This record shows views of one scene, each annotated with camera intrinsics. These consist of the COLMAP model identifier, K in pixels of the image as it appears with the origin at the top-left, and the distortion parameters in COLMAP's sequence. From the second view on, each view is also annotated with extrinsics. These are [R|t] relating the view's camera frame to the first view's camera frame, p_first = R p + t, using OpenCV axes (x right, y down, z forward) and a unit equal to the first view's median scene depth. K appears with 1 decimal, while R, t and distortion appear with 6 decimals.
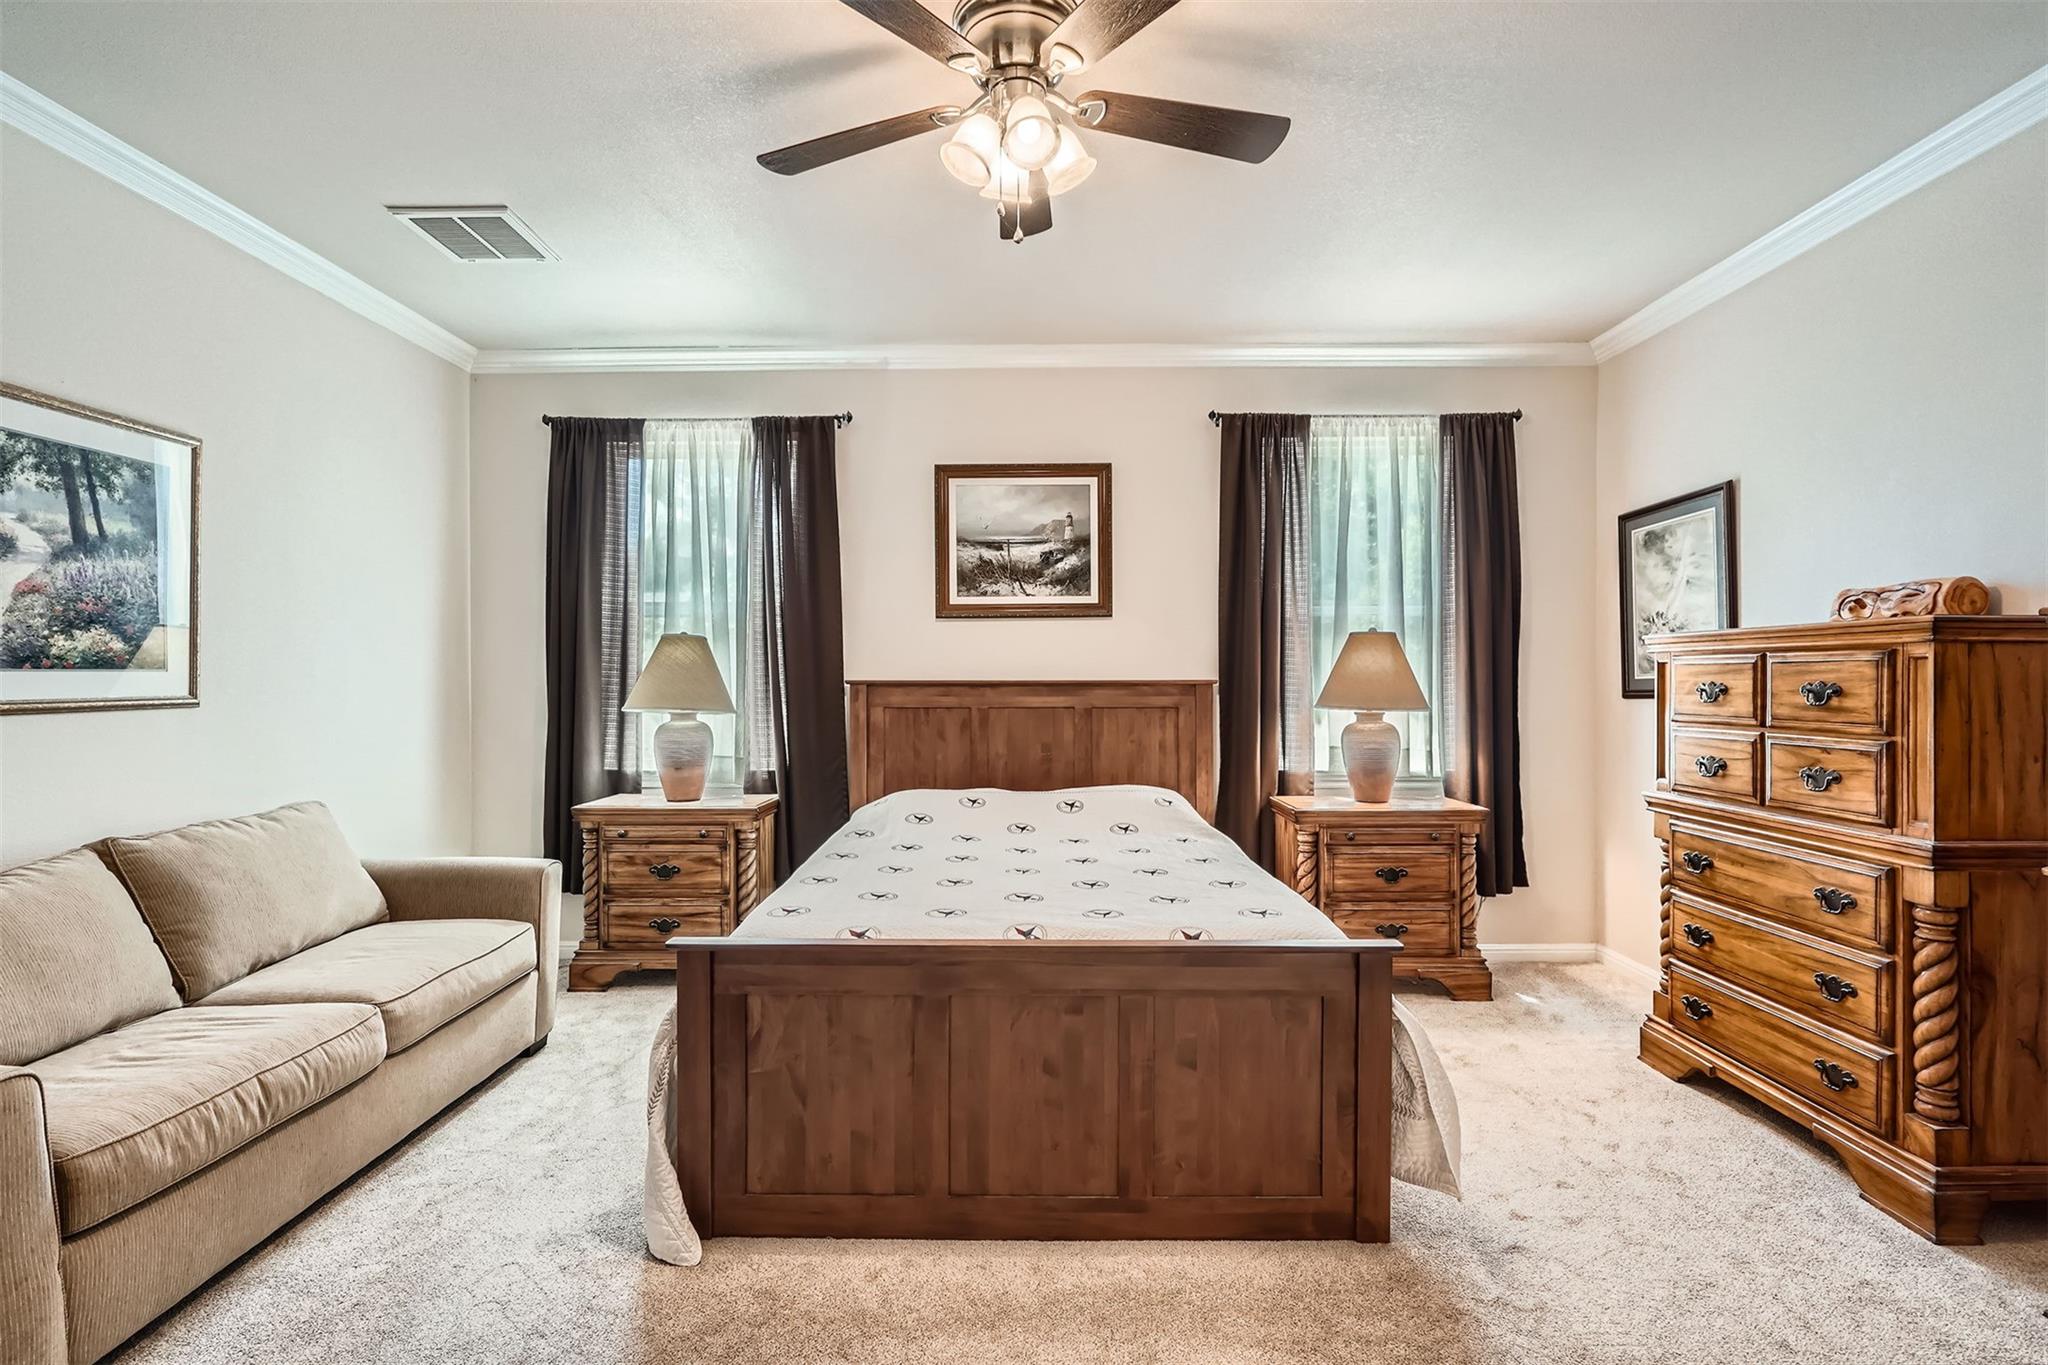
lens RADIAL K [[958.5, 0, 1021.0], [0, 958.5, 685.1], [0, 0, 1]] dist [-0.011105, 0.002868]
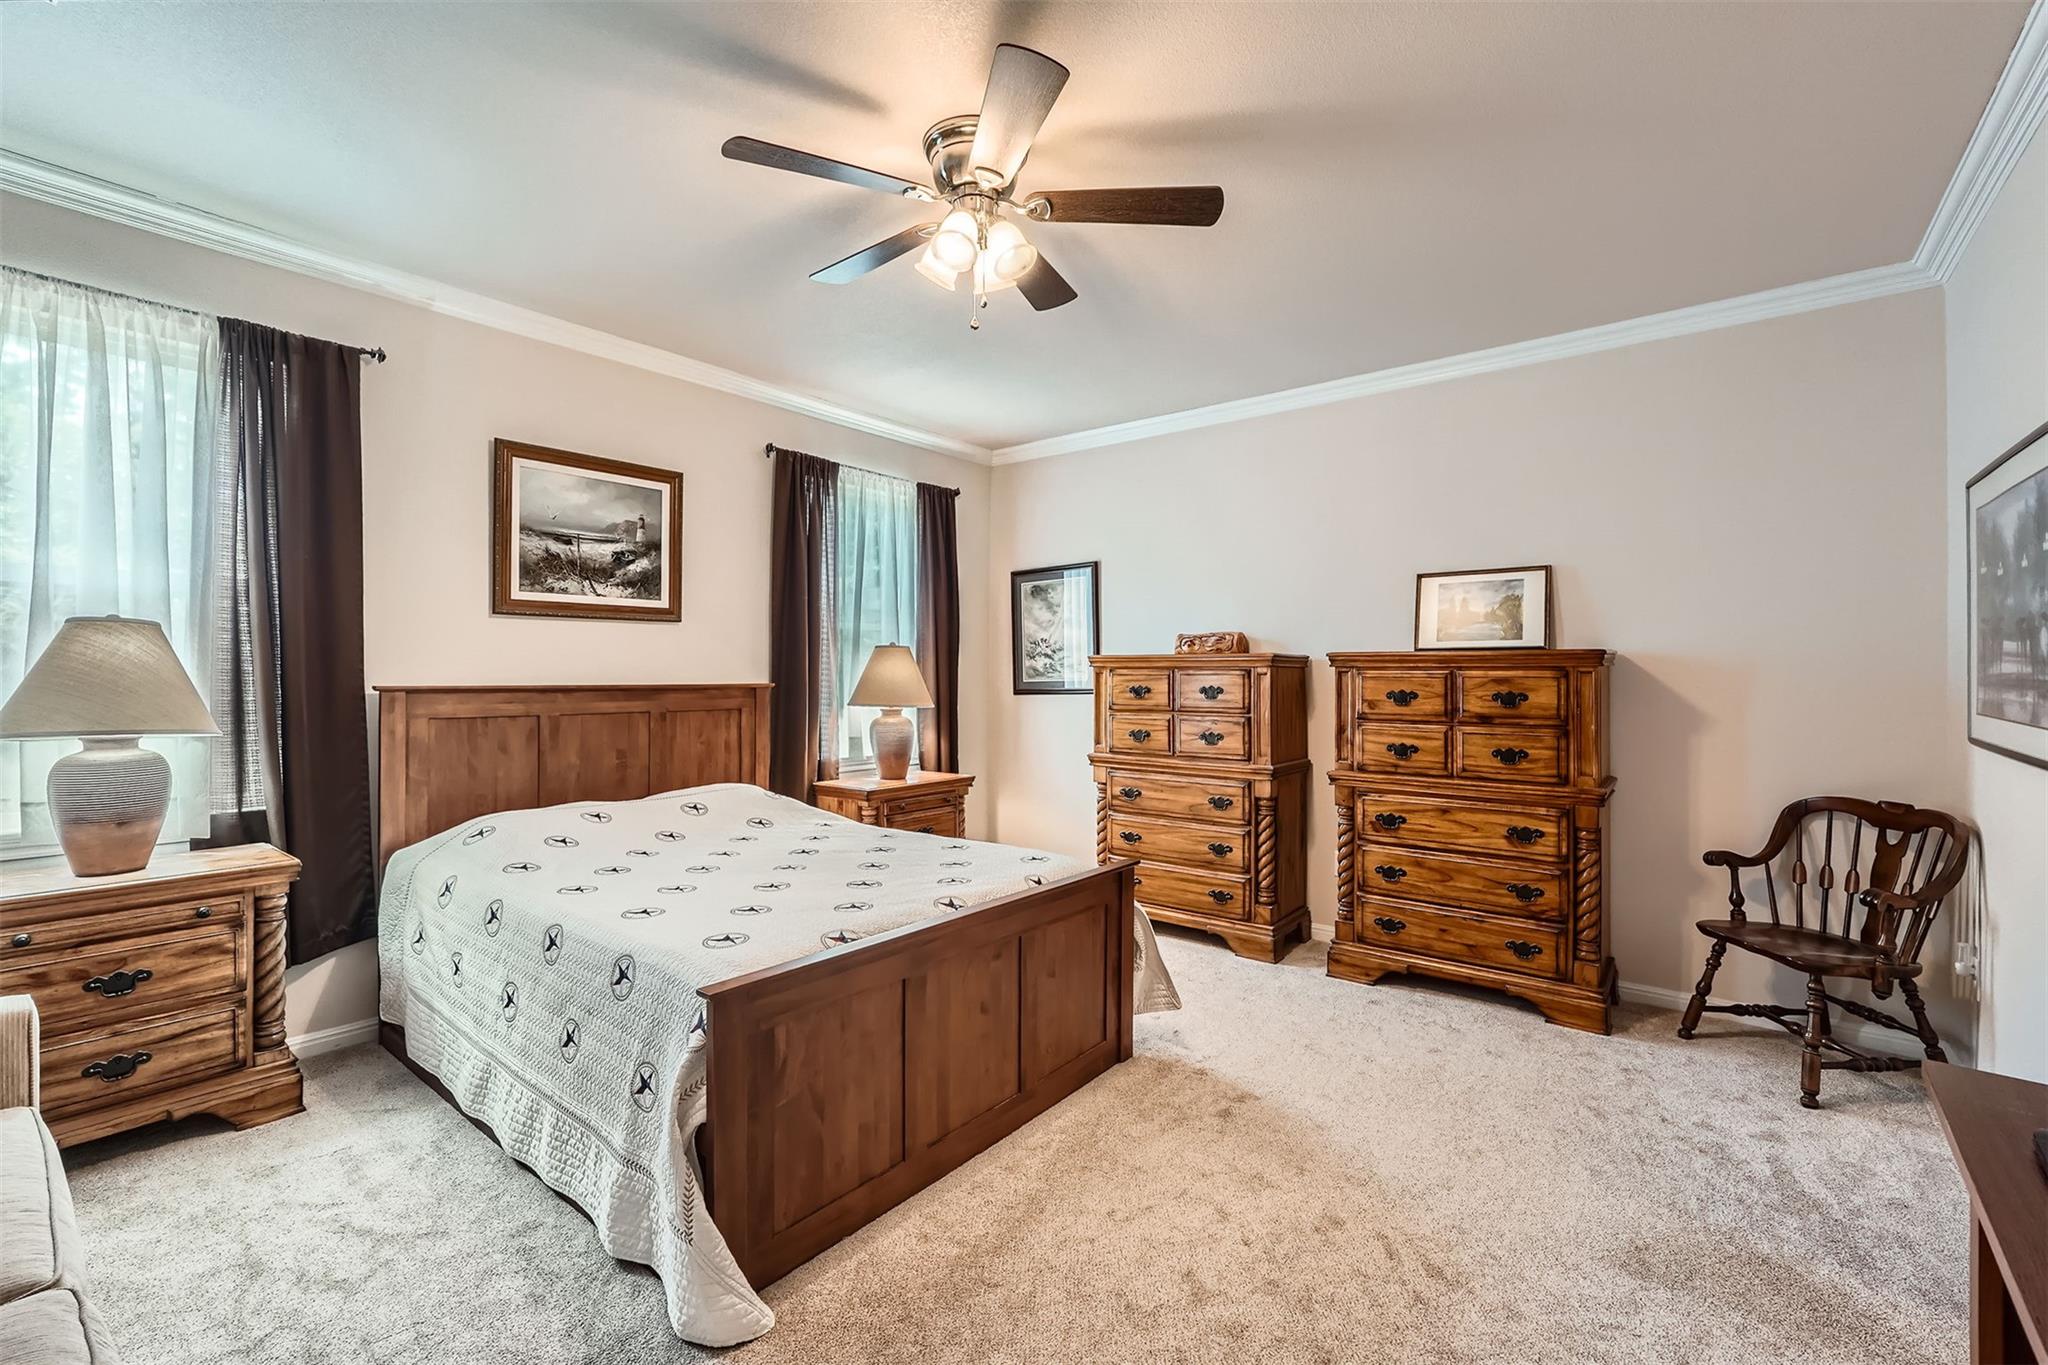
lens RADIAL K [[869.5, 0, 1025.4], [0, 869.5, 676.8], [0, 0, 1]] dist [-0.011405, 0.001204]
pose [[0.619190, 0.000531, 0.785241, -0.447423], [0.001491, 0.999997, -0.001852, -0.011868], [-0.785240, 0.002318, 0.619187, 0.149869]]
